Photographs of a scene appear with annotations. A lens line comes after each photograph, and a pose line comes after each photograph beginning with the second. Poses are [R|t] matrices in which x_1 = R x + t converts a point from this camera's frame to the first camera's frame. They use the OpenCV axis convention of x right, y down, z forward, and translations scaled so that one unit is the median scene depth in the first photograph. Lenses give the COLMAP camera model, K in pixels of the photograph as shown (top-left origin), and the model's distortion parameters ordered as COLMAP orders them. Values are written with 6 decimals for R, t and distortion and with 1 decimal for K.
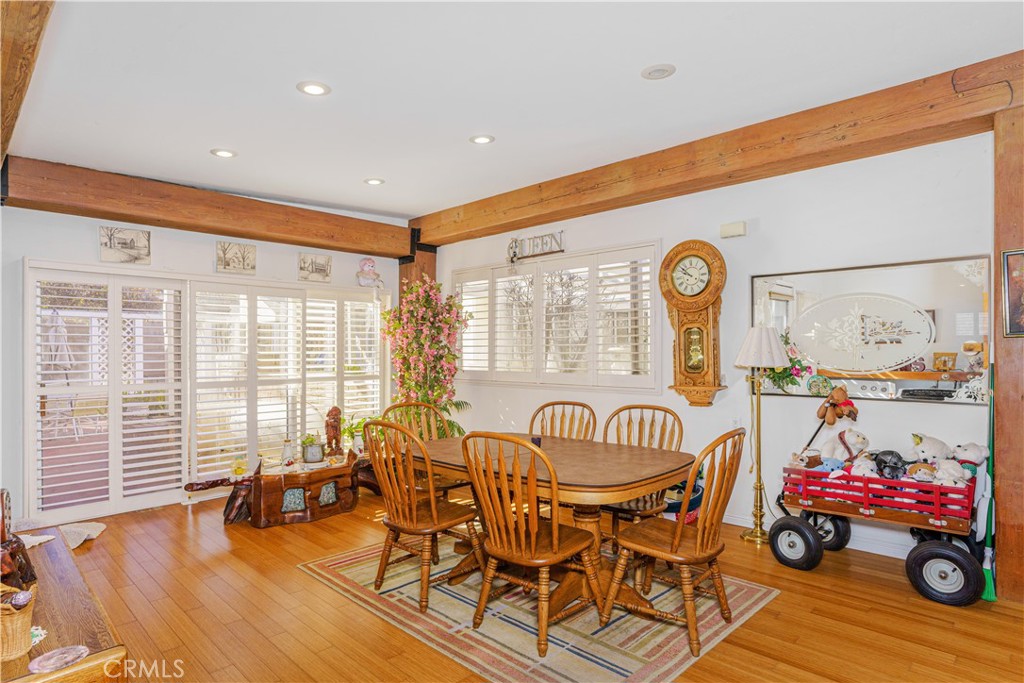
lens RADIAL K [[559.9, 0, 511.6], [0, 559.9, 346.2], [0, 0, 1]] dist [-0.011096, 0.001753]
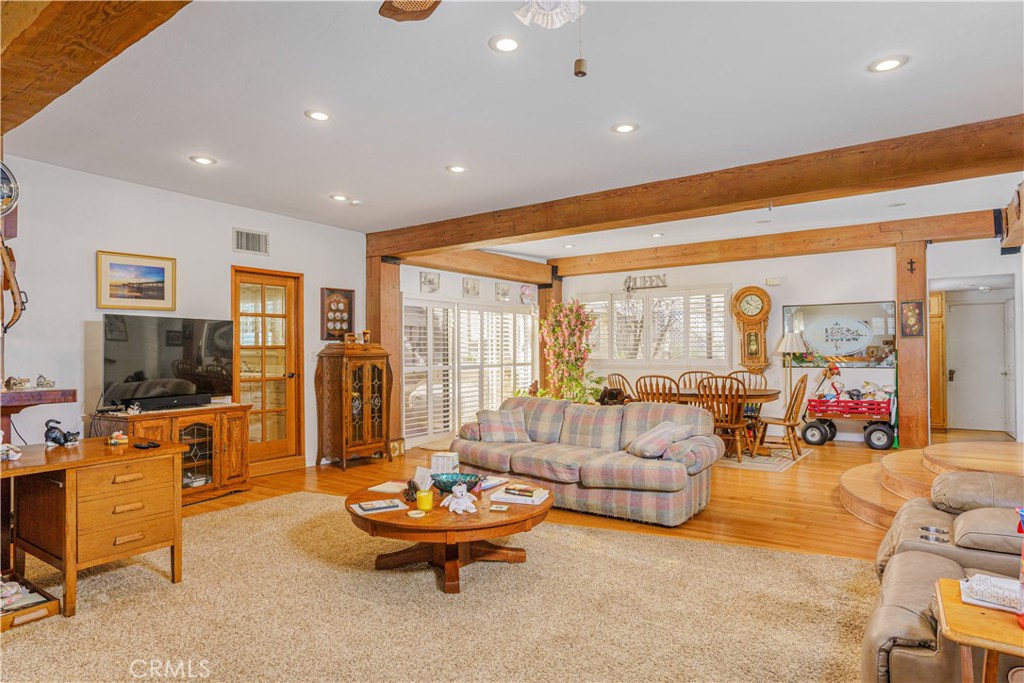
lens RADIAL K [[611.0, 0, 511.4], [0, 611.0, 342.5], [0, 0, 1]] dist [0.000560, 0.001053]
pose [[0.987380, -0.001097, 0.158367, -0.827523], [0.002104, 0.999979, -0.006188, 0.011303], [-0.158357, 0.006443, 0.987361, -0.928751]]
